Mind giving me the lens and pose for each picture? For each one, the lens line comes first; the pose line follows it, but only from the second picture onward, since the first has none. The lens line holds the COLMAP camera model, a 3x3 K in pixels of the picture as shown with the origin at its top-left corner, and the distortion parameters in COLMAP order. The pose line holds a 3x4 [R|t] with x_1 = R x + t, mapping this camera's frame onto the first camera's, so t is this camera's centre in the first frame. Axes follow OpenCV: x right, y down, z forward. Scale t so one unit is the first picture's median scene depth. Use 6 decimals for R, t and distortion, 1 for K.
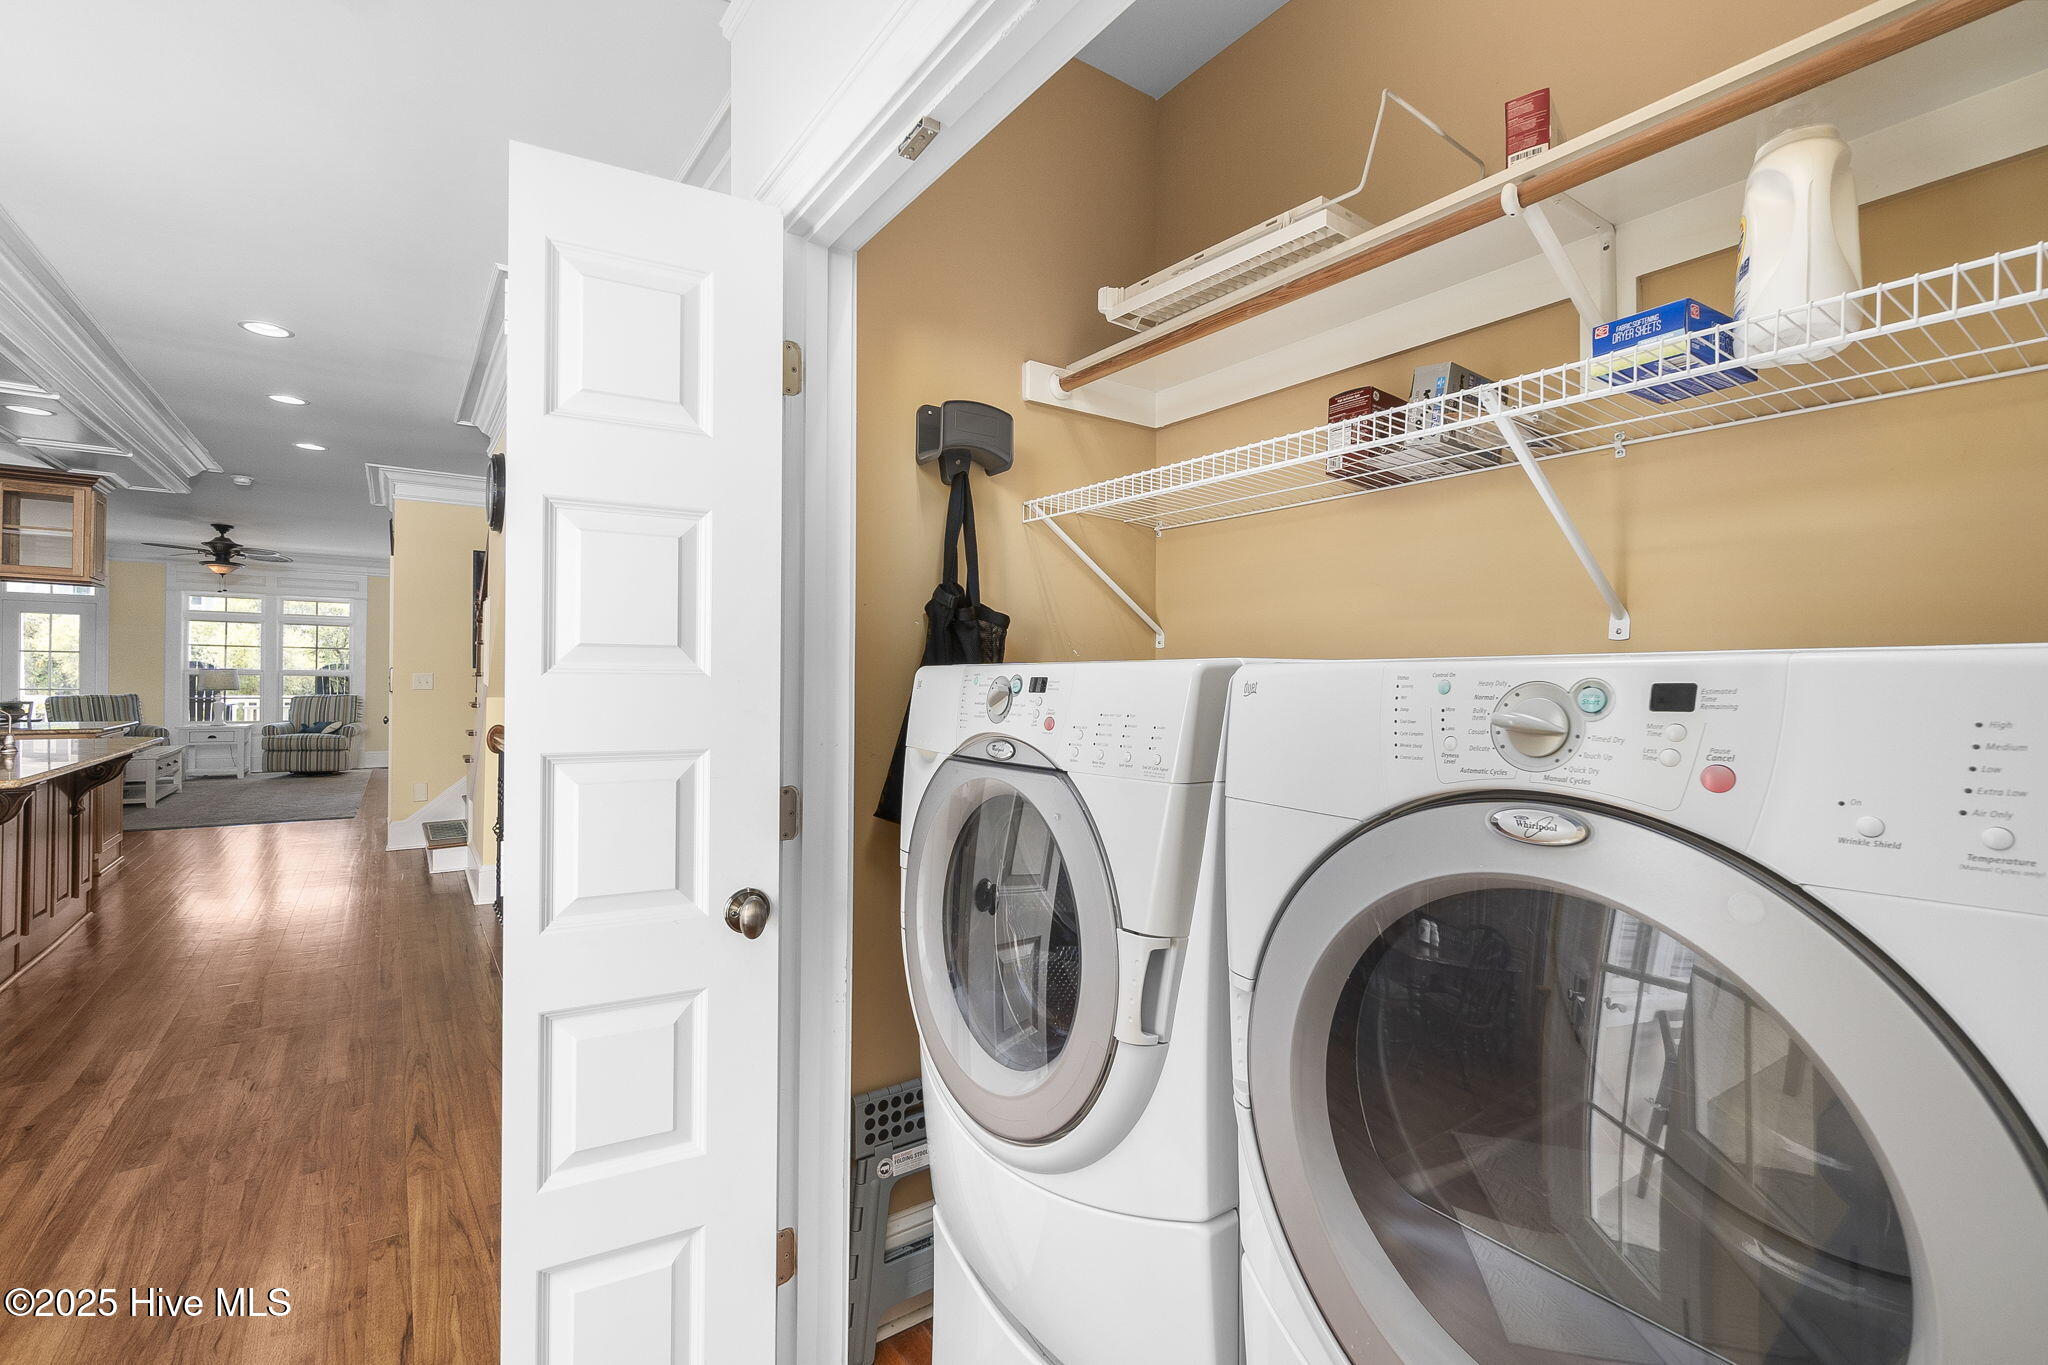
lens RADIAL K [[890.0, 0, 1027.8], [0, 890.0, 676.0], [0, 0, 1]] dist [-0.004568, 0.001267]
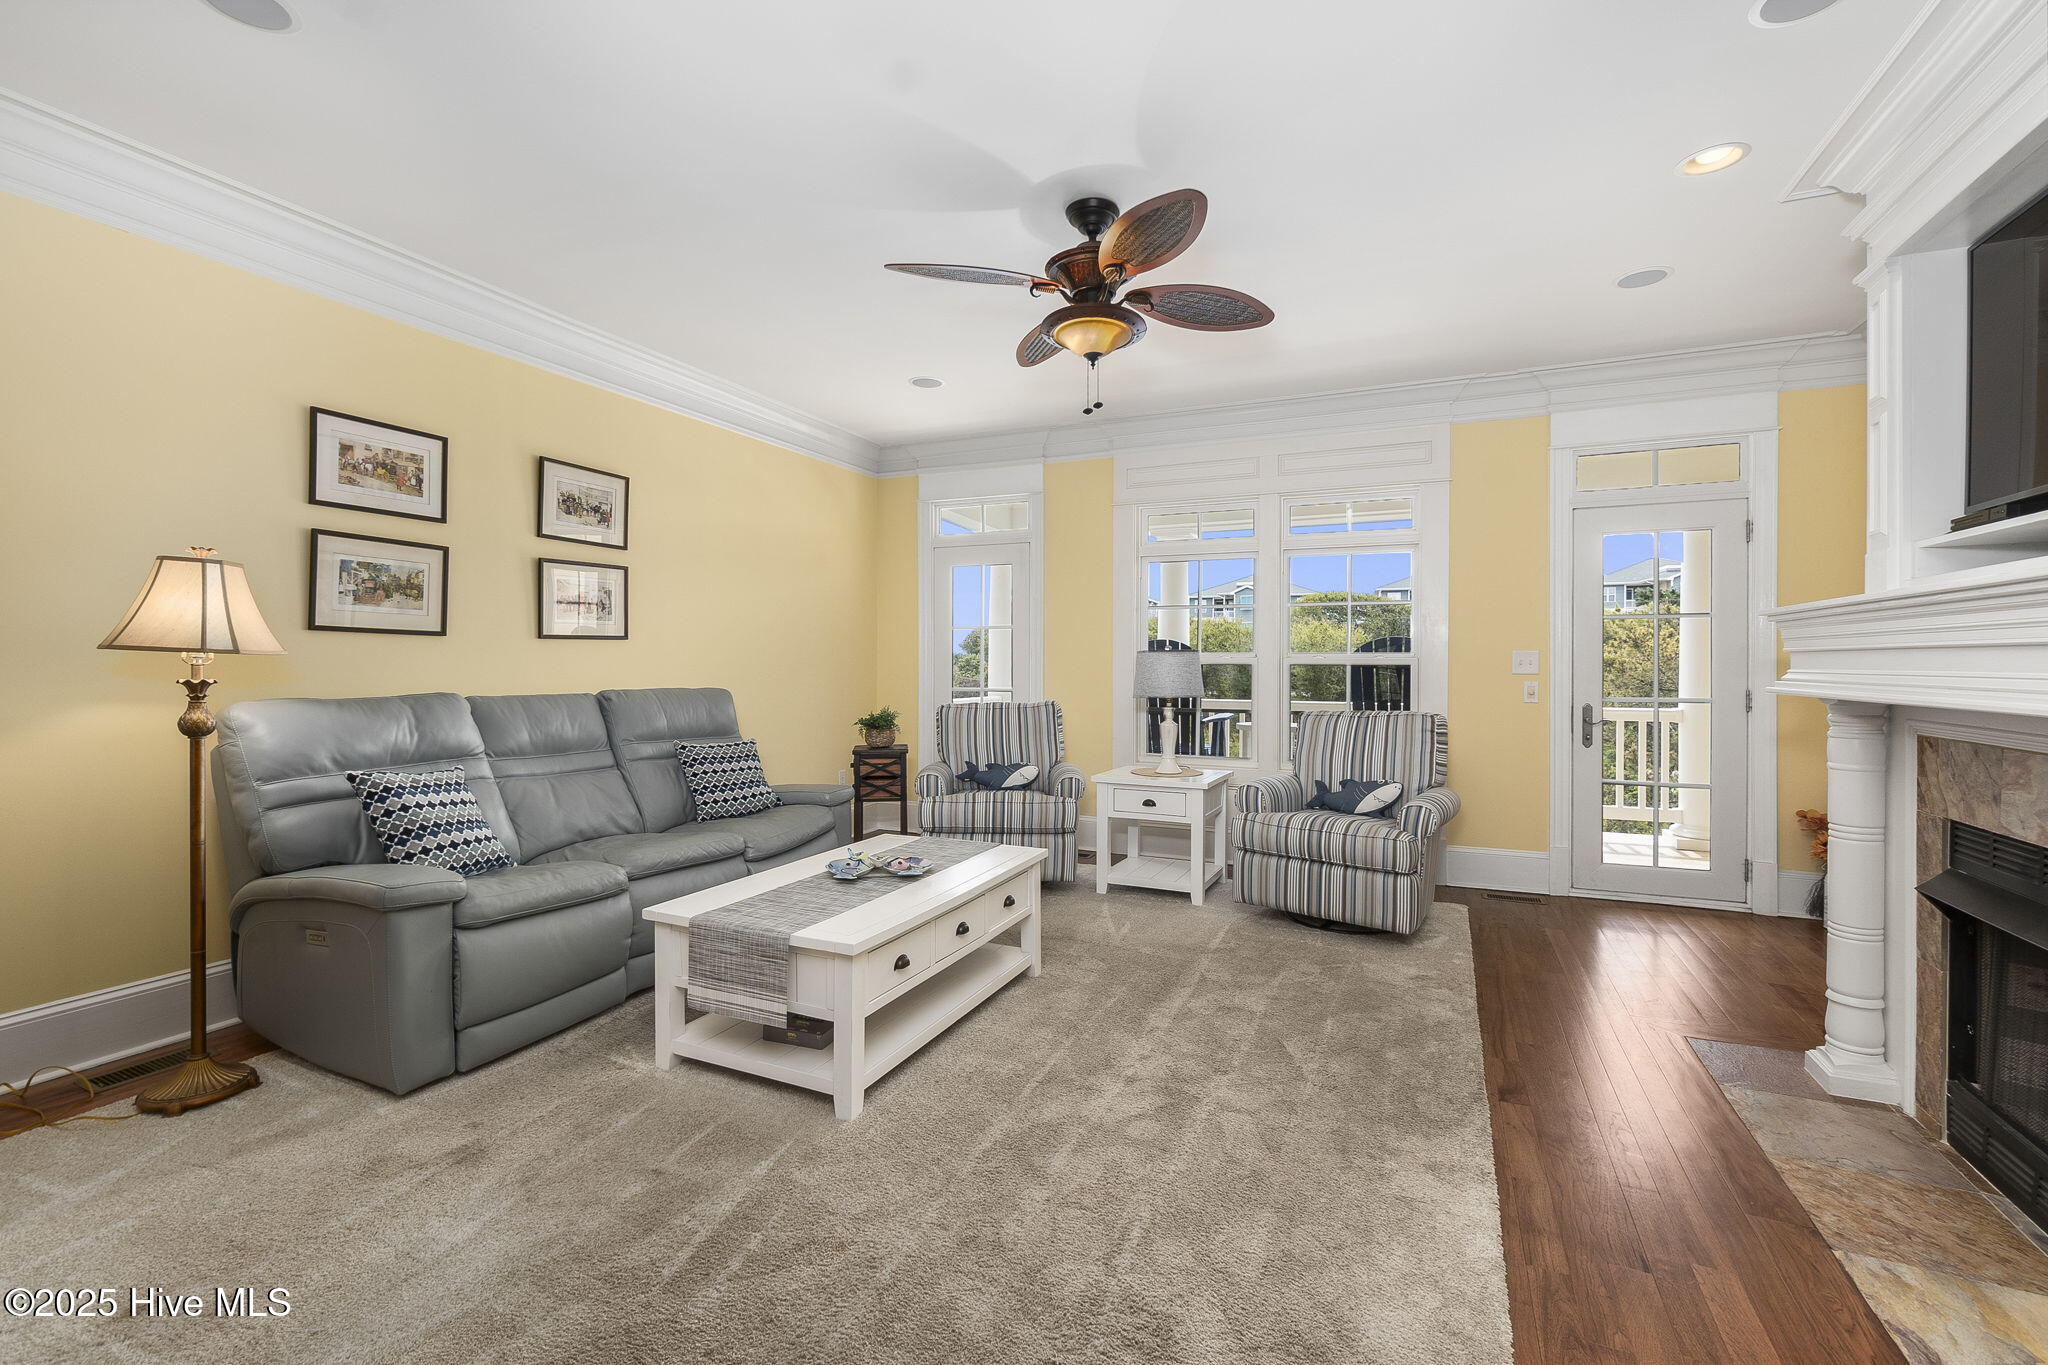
lens RADIAL K [[890.0, 0, 1023.0], [0, 890.0, 670.3], [0, 0, 1]] dist [-0.004568, 0.001267]
pose [[0.497842, 0.000003, -0.867268, -0.548369], [0.003162, 0.999993, 0.001819, 0.001095], [0.867262, -0.003648, 0.497838, 0.703386]]
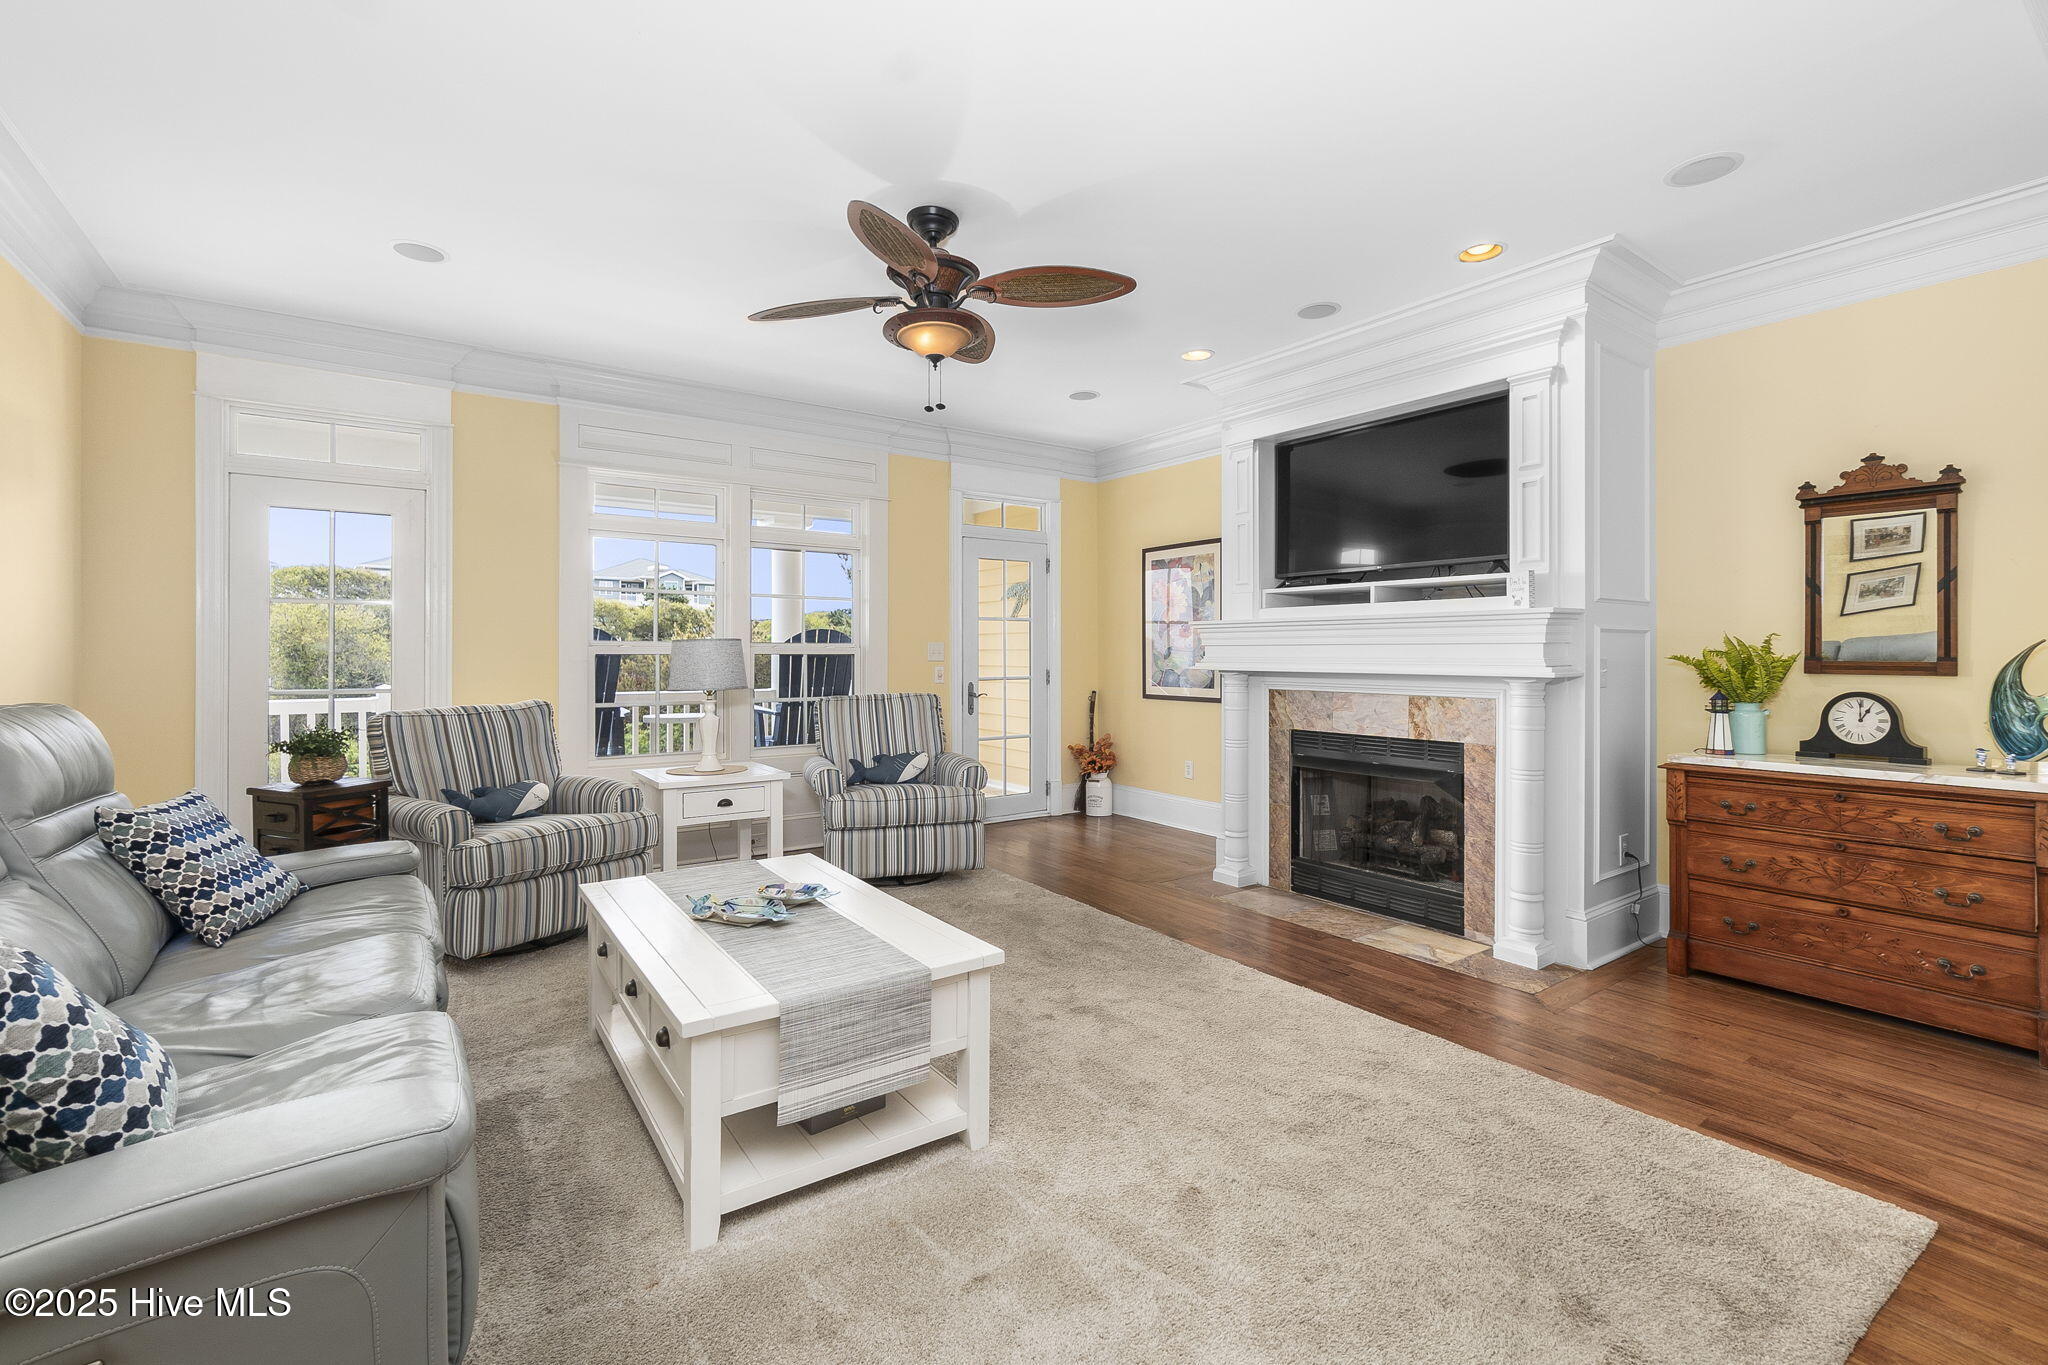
lens RADIAL K [[890.0, 0, 1031.1], [0, 890.0, 653.6], [0, 0, 1]] dist [-0.004568, 0.001267]
pose [[0.999967, -0.008003, 0.001339, -0.754534], [0.008001, 0.999966, 0.001795, -0.000583], [-0.001354, -0.001784, 0.999997, 0.567994]]
